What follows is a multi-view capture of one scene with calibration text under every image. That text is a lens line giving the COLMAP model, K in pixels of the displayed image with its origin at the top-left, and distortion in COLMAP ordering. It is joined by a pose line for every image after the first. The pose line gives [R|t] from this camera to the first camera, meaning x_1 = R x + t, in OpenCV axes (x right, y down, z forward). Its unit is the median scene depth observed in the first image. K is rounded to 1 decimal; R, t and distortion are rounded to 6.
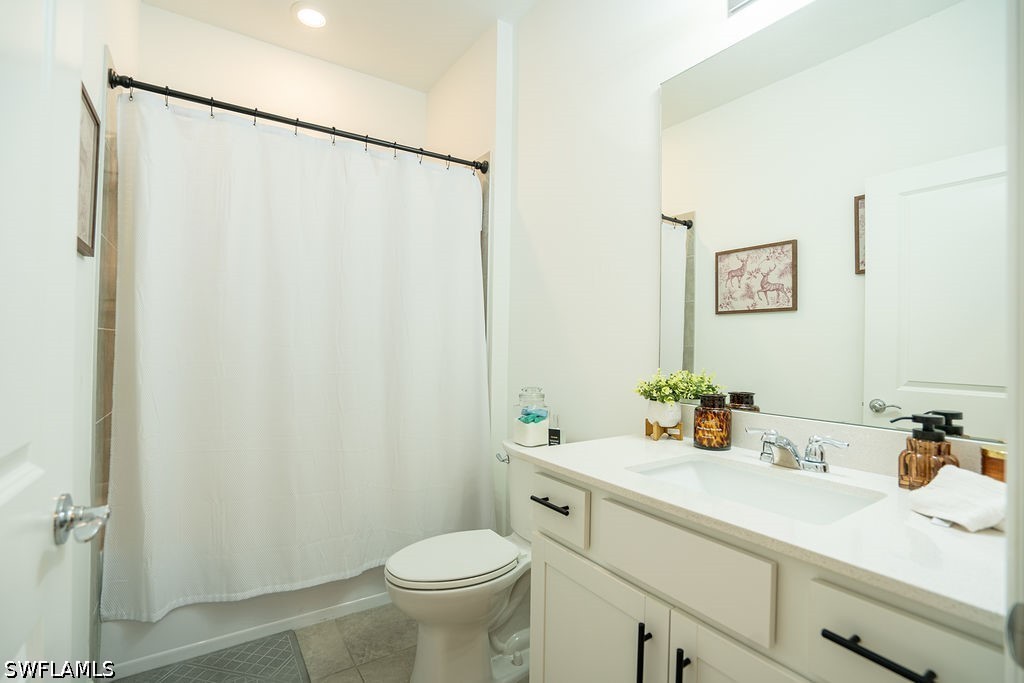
lens RADIAL K [[471.4, 0, 512.5], [0, 471.4, 341.3], [0, 0, 1]] dist [-0.055030, 0.023516]
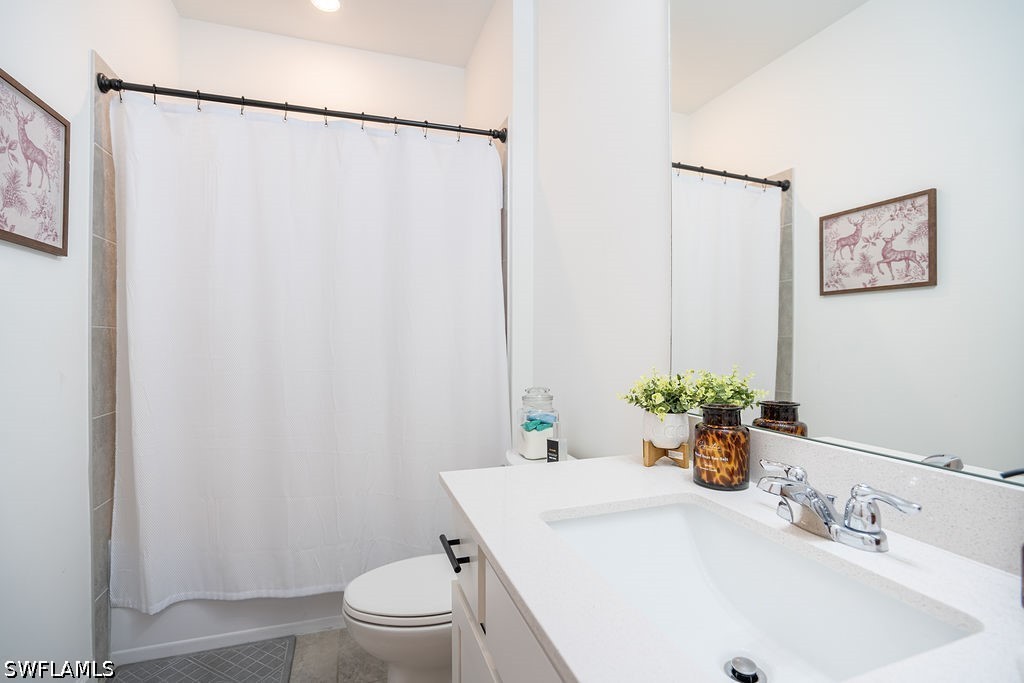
lens RADIAL K [[471.4, 0, 512.5], [0, 471.4, 341.3], [0, 0, 1]] dist [-0.055030, 0.023516]
pose [[0.967505, -0.011937, -0.252570, 0.214187], [0.014958, 0.999838, 0.010042, 0.006578], [0.252409, -0.013494, 0.967526, 0.188420]]
